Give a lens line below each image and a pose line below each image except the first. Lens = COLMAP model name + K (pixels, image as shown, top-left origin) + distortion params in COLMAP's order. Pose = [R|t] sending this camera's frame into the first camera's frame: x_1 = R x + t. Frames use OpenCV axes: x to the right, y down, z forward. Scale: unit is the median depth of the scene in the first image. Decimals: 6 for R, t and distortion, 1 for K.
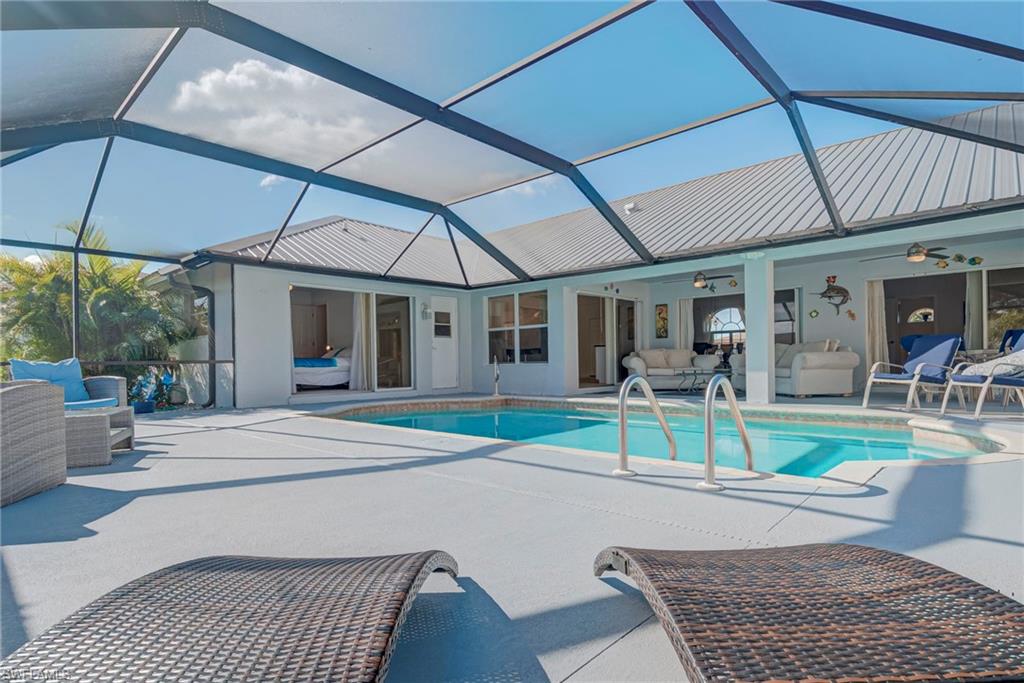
lens RADIAL K [[547.4, 0, 511.5], [0, 547.4, 353.7], [0, 0, 1]] dist [0.019098, -0.026589]
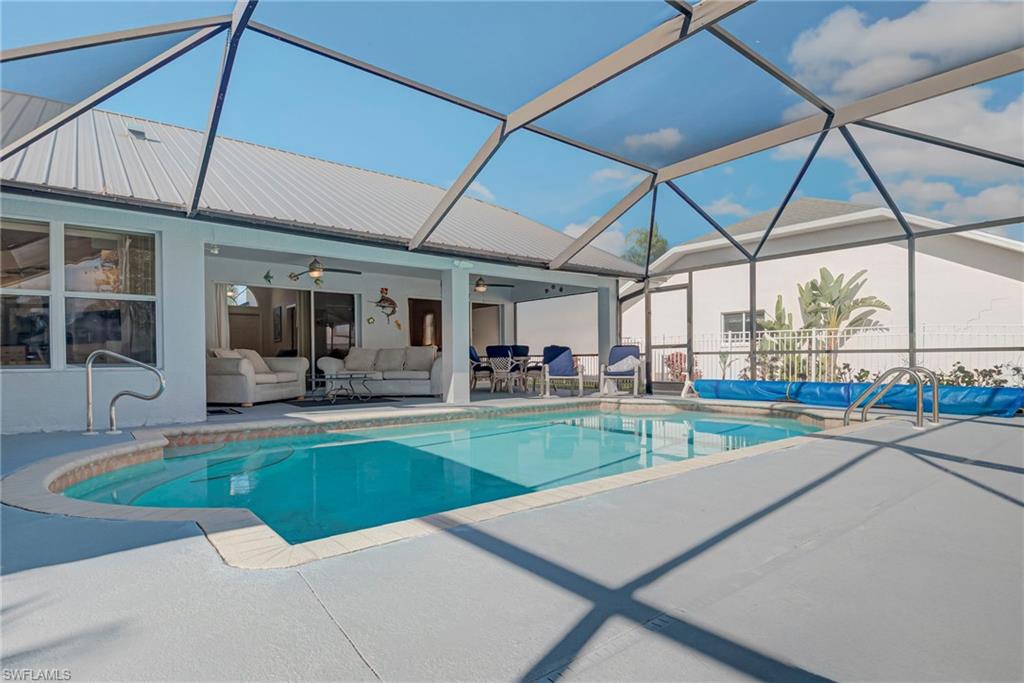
lens RADIAL K [[547.4, 0, 511.5], [0, 547.4, 353.7], [0, 0, 1]] dist [0.019098, -0.026589]
pose [[0.151946, 0.026277, 0.988040, -0.459047], [-0.009737, 0.999638, -0.025088, 0.015303], [-0.988341, -0.005808, 0.152146, 0.583180]]
